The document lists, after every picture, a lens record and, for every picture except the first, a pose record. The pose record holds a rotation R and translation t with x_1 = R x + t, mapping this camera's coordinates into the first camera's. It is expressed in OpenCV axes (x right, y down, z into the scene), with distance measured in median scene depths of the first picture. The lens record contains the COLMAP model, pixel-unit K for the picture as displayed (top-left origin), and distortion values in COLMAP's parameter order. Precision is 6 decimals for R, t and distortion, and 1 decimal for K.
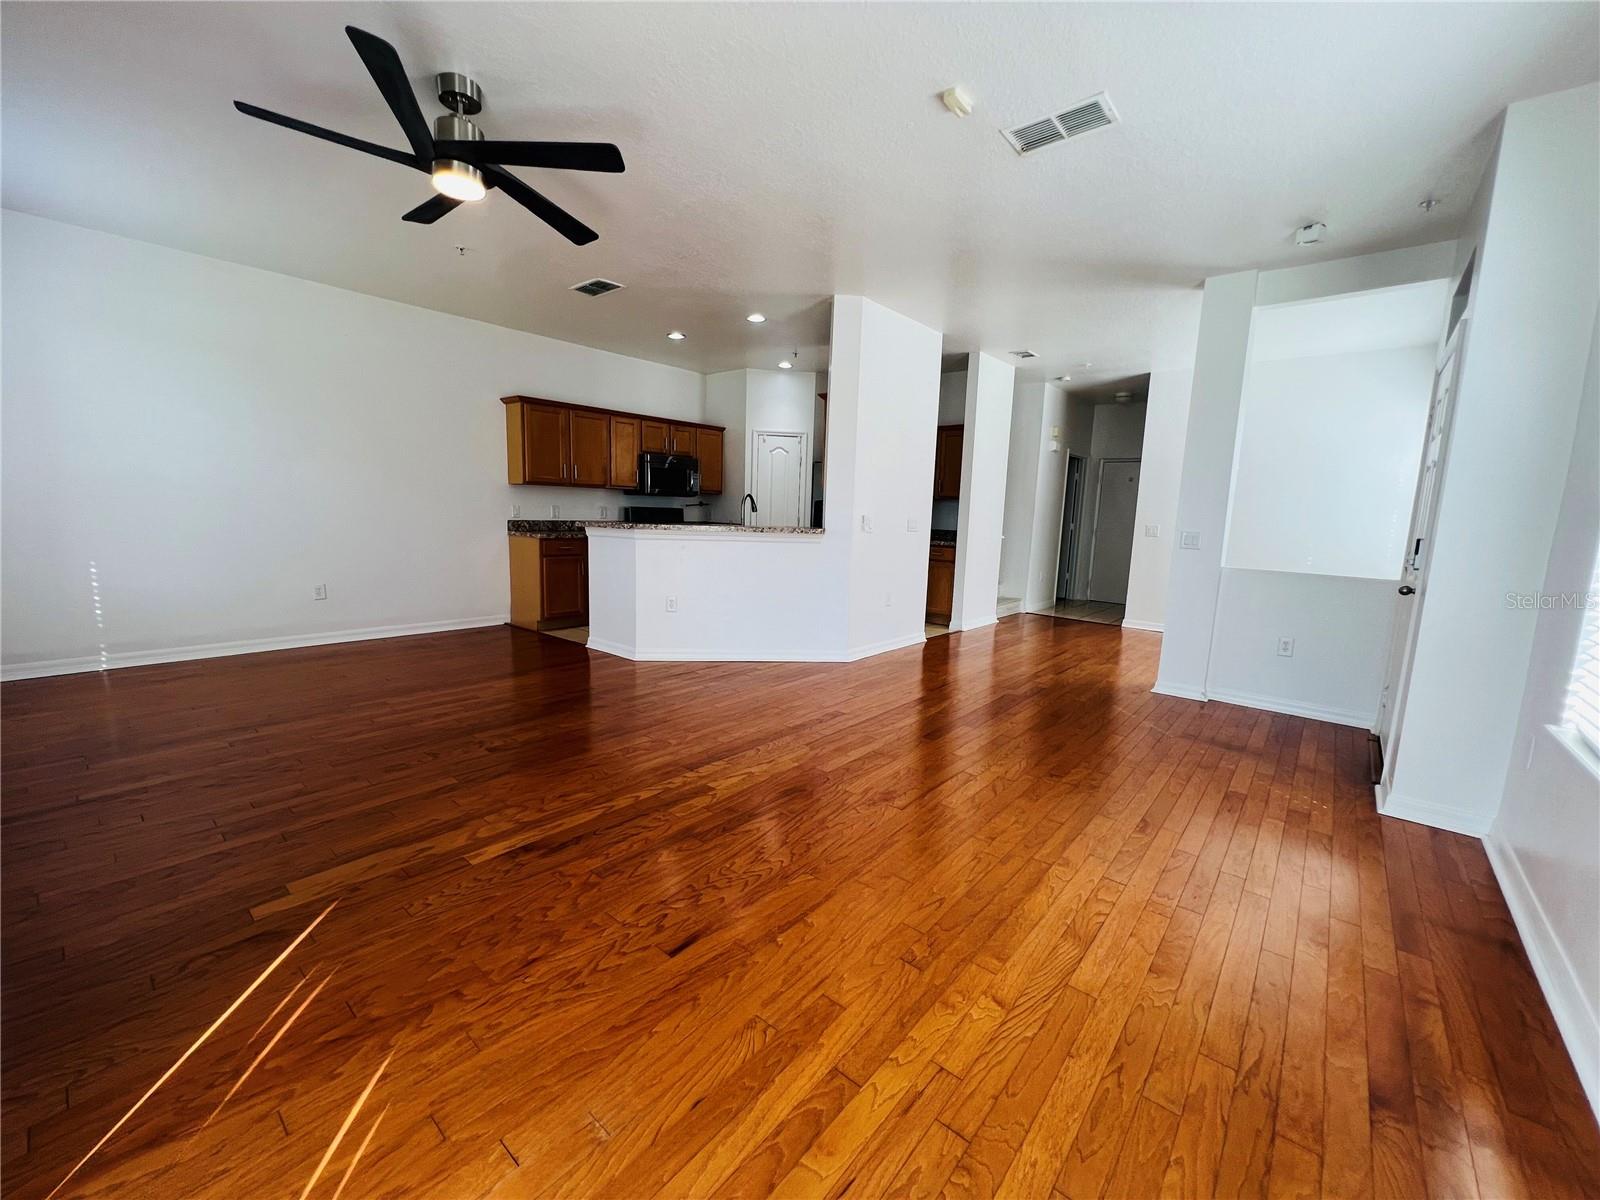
lens RADIAL K [[641.3, 0, 804.0], [0, 641.3, 598.6], [0, 0, 1]] dist [-0.003599, 0.001254]
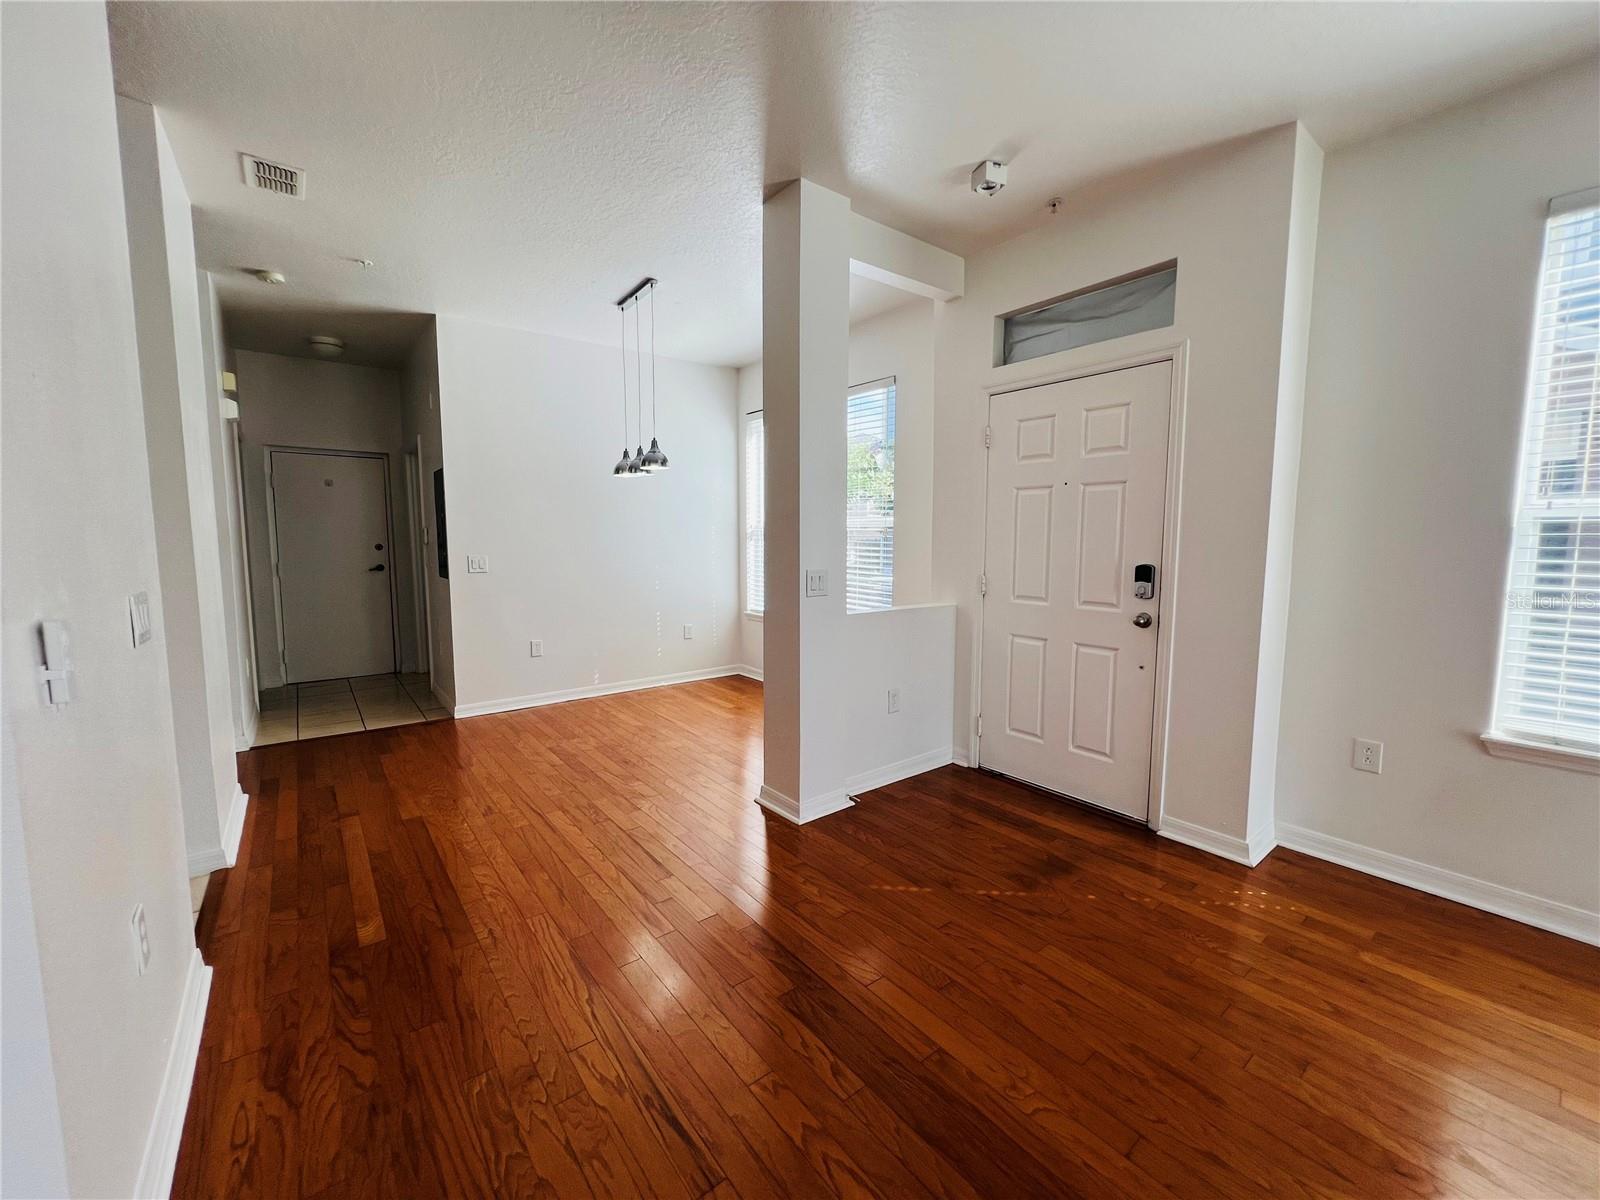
lens RADIAL K [[641.3, 0, 801.3], [0, 641.3, 597.3], [0, 0, 1]] dist [-0.003599, 0.001254]
pose [[0.207029, -0.128531, 0.969855, -0.055273], [0.143028, 0.984658, 0.099961, -0.174689], [-0.967823, 0.118021, 0.222236, 1.045742]]
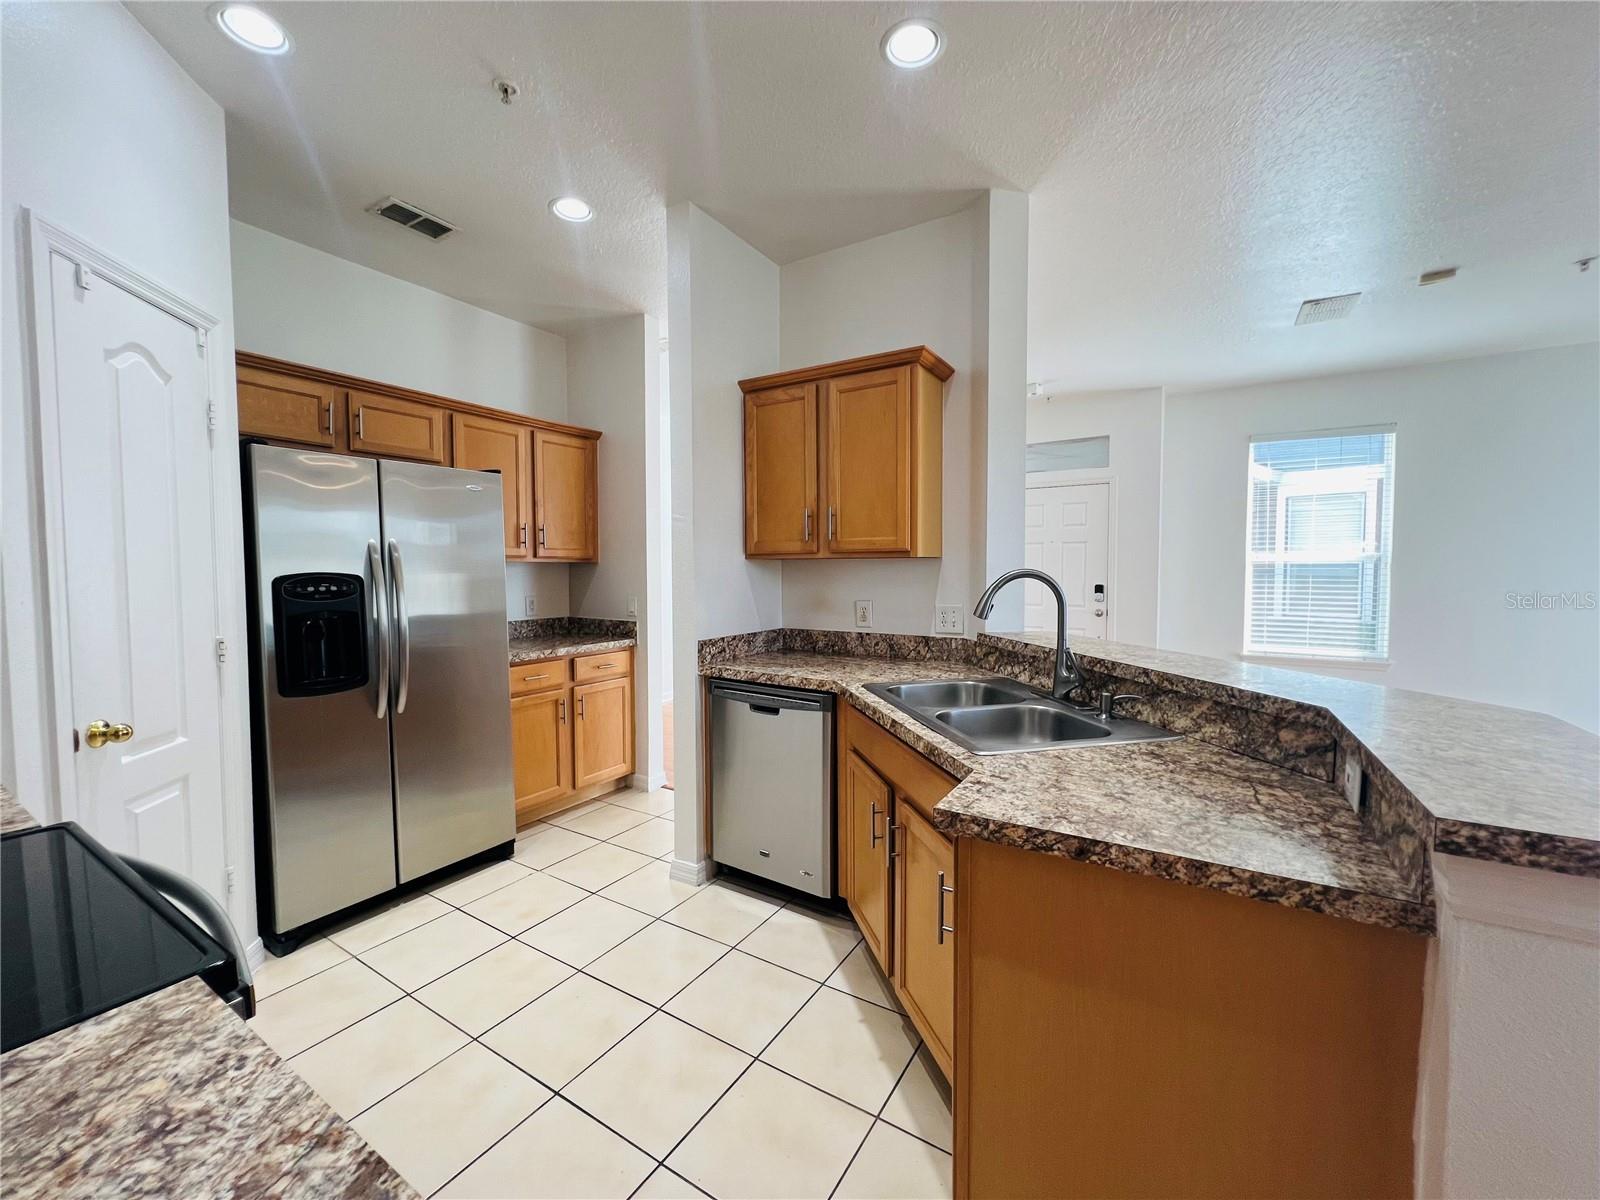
lens RADIAL K [[641.3, 0, 802.8], [0, 641.3, 599.6], [0, 0, 1]] dist [-0.003599, 0.001254]
pose [[-0.139005, -0.080419, 0.987021, -0.618587], [0.138289, 0.985355, 0.099759, -0.290183], [-0.980588, 0.150362, -0.125848, 1.695798]]
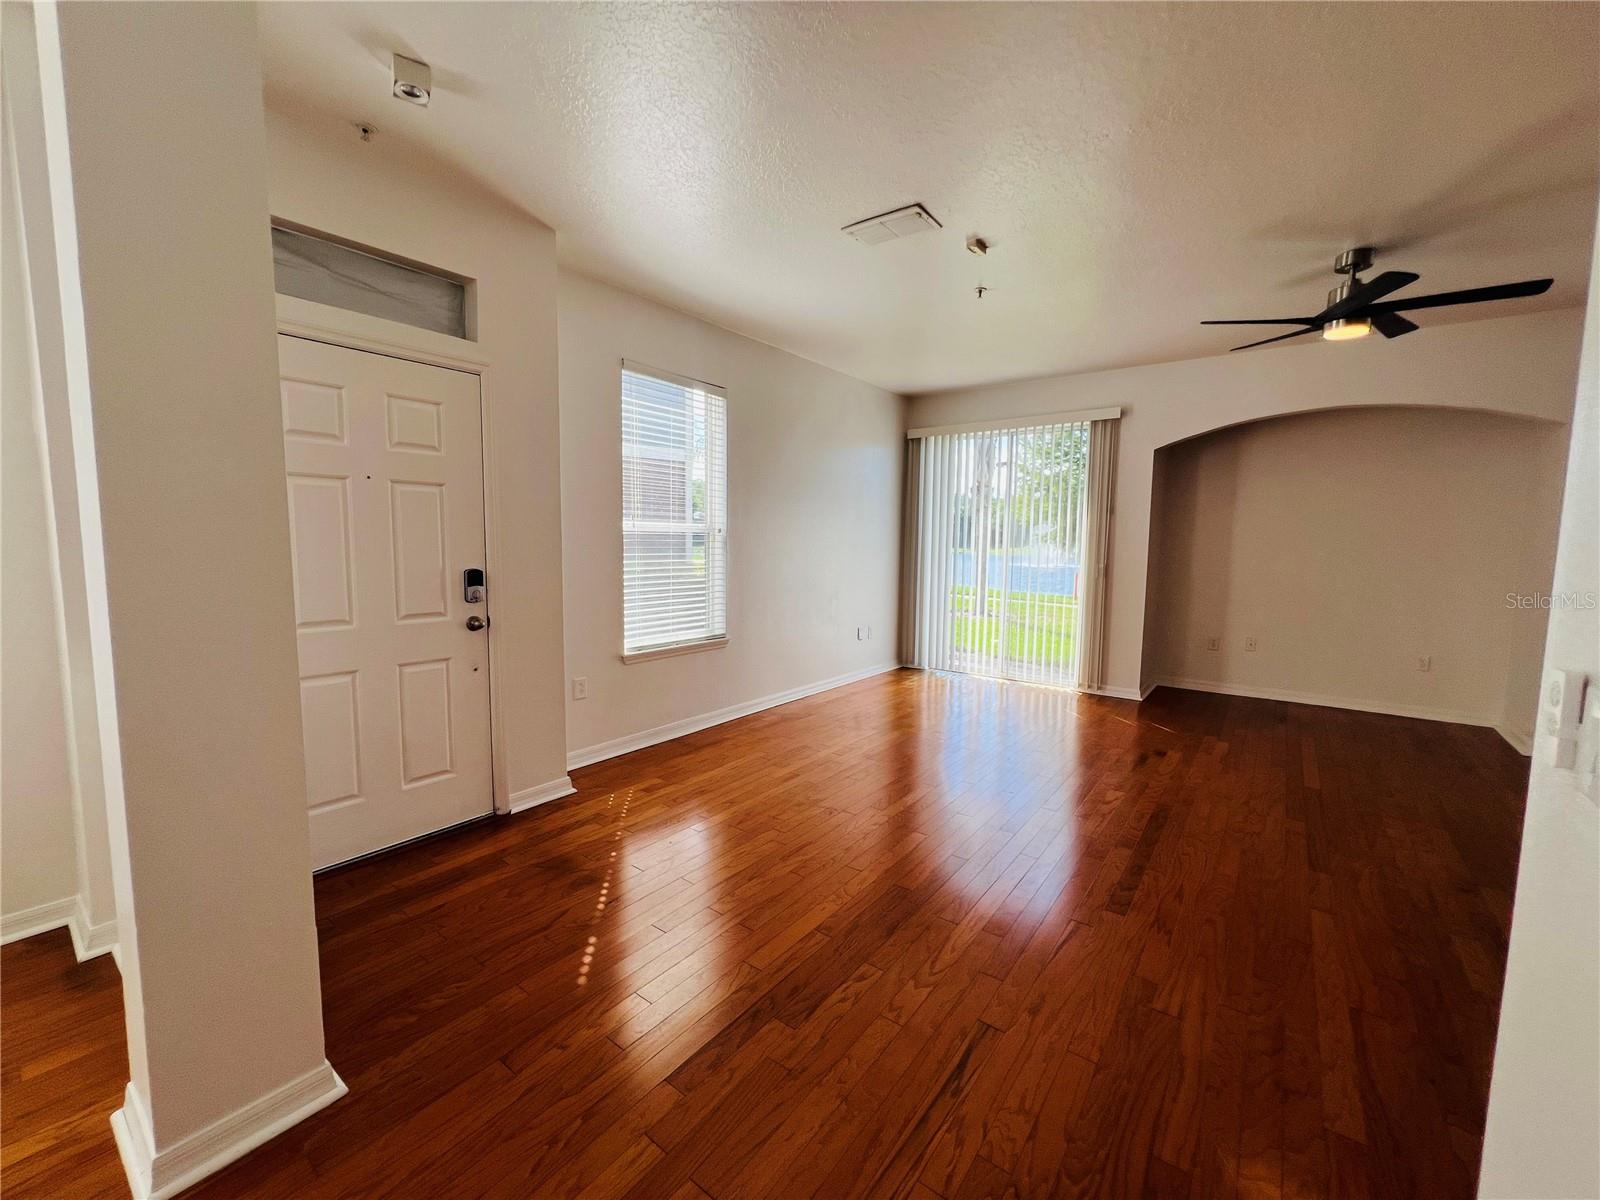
lens RADIAL K [[641.3, 0, 803.2], [0, 641.3, 597.4], [0, 0, 1]] dist [-0.003599, 0.001254]
pose [[-0.997851, -0.042692, -0.049712, 0.414688], [-0.052938, 0.972318, 0.227588, -0.244251], [0.038620, 0.229730, -0.972488, 1.602701]]
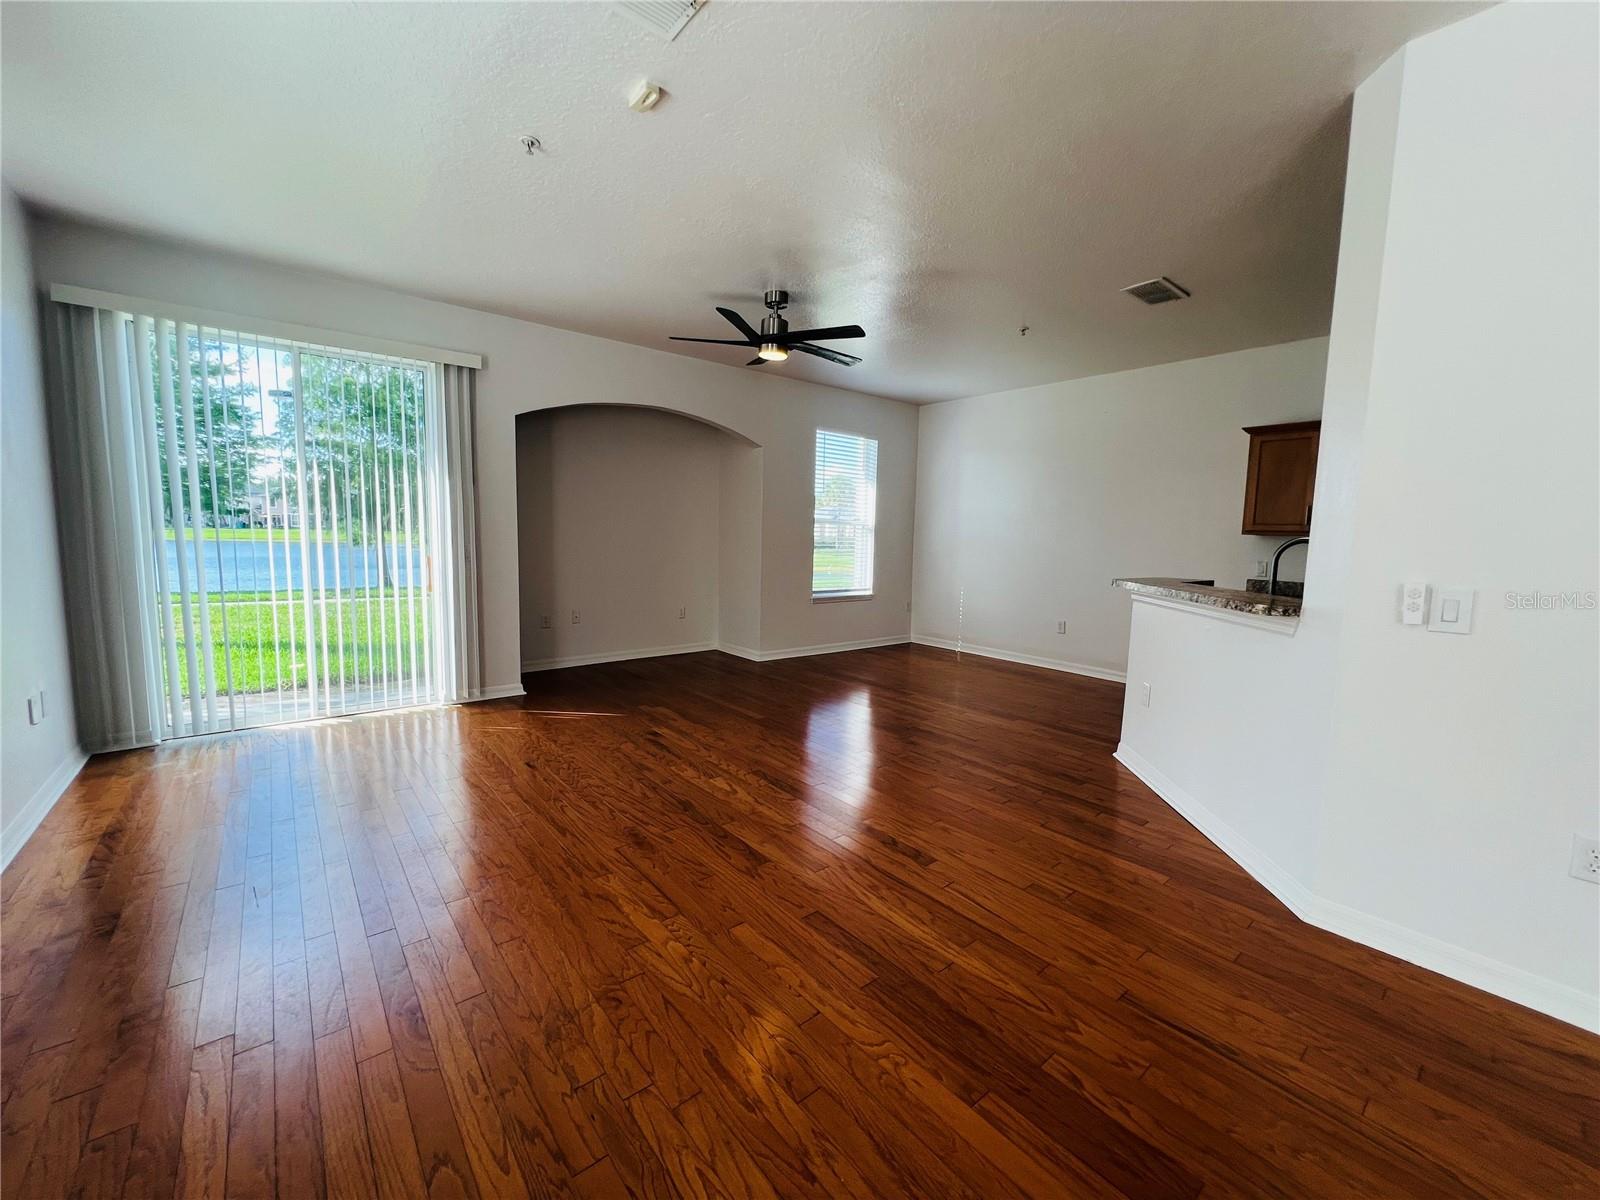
lens RADIAL K [[641.3, 0, 803.6], [0, 641.3, 595.7], [0, 0, 1]] dist [-0.003599, 0.001254]
pose [[-0.180513, 0.059166, -0.981791, 0.752947], [-0.166794, 0.981890, 0.089839, -0.135736], [0.969327, 0.179974, -0.167376, 0.996489]]
